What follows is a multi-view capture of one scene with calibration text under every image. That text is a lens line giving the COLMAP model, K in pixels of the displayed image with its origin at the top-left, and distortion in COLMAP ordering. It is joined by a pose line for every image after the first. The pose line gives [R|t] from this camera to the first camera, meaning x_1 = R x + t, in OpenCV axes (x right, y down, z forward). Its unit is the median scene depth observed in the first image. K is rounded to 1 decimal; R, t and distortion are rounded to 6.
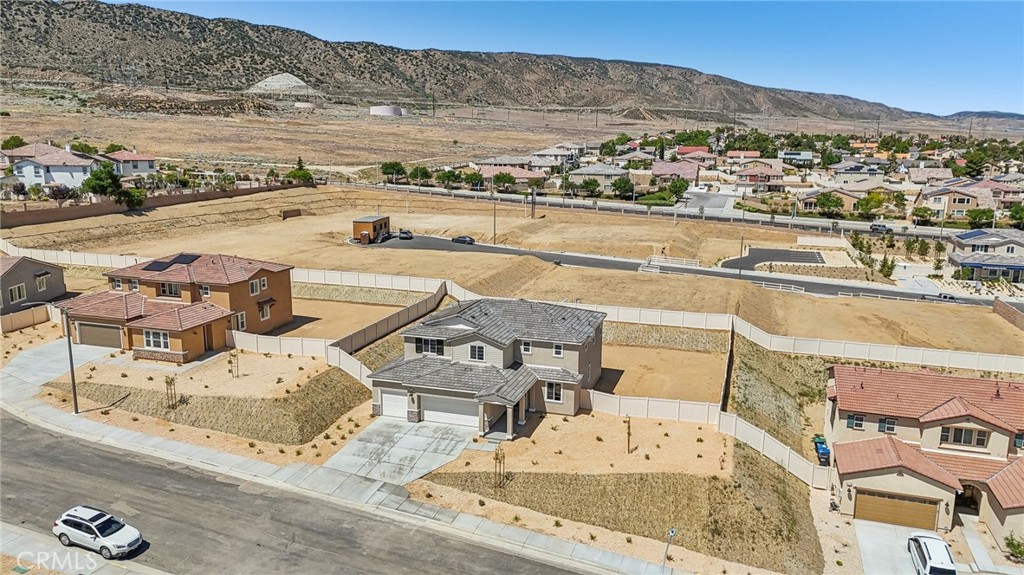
lens RADIAL K [[748.7, 0, 512.0], [0, 748.7, 287.5], [0, 0, 1]] dist [0.084050, -0.084240]
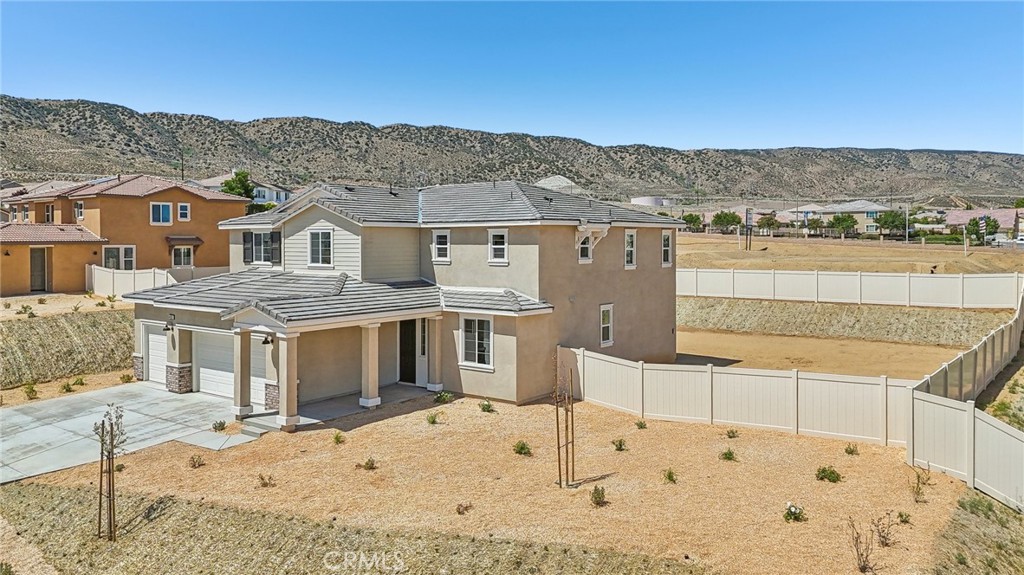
lens RADIAL K [[756.6, 0, 505.6], [0, 756.6, 266.0], [0, 0, 1]] dist [0.078367, -0.090750]
pose [[0.934411, -0.001188, -0.356194, 0.098619], [-0.056856, 0.986675, -0.152445, 0.072441], [0.351629, 0.162698, 0.921893, 0.279740]]
